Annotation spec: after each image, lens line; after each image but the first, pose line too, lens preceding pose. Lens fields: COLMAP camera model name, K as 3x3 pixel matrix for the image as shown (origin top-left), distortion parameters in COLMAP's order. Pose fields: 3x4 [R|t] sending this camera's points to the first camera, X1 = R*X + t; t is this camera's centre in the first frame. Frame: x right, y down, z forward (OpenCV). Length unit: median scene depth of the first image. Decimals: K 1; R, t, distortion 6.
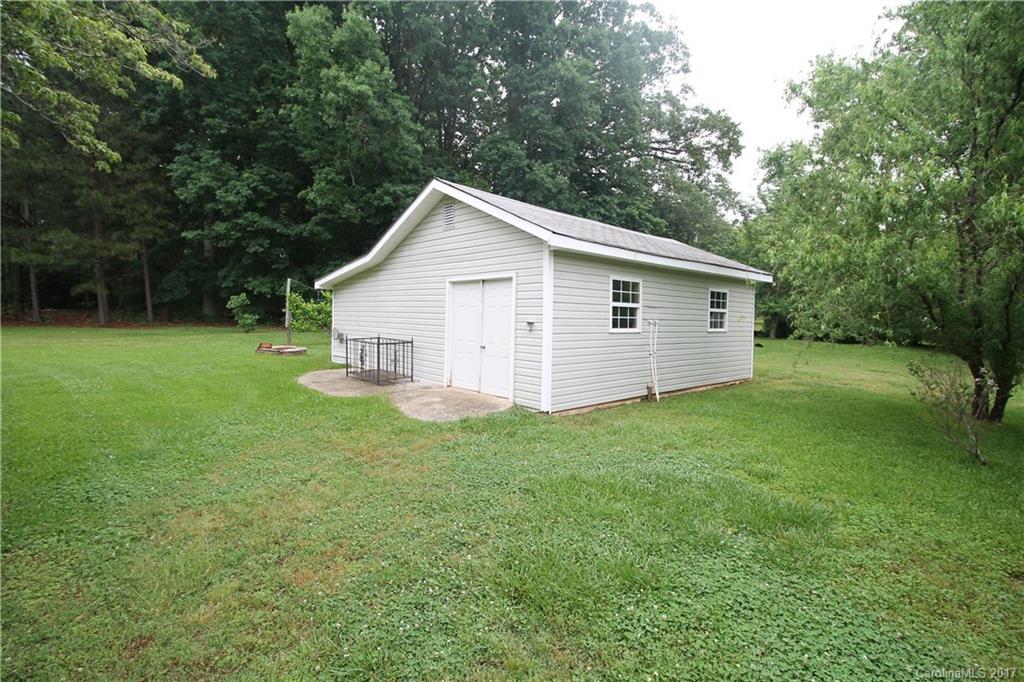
lens RADIAL K [[479.7, 0, 514.6], [0, 479.7, 338.6], [0, 0, 1]] dist [-0.011362, -0.001228]
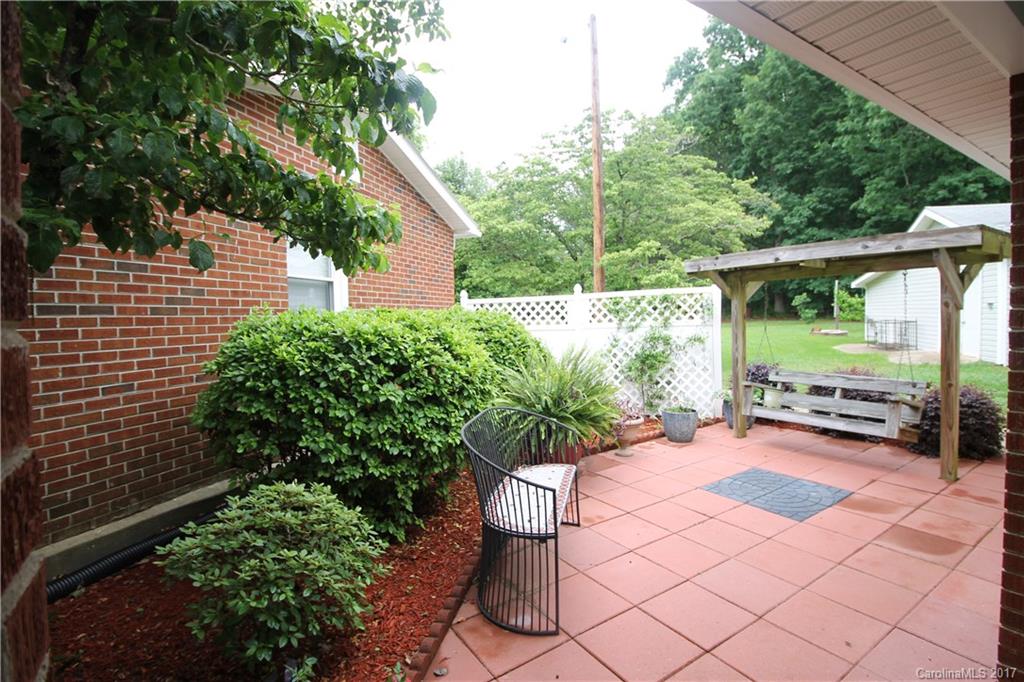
lens RADIAL K [[479.7, 0, 514.3], [0, 479.7, 338.2], [0, 0, 1]] dist [-0.011362, -0.001228]
pose [[0.473057, 0.002781, -0.881028, 0.194621], [0.000438, 0.999994, 0.003393, 0.021274], [0.881032, -0.001991, 0.473053, -0.295551]]
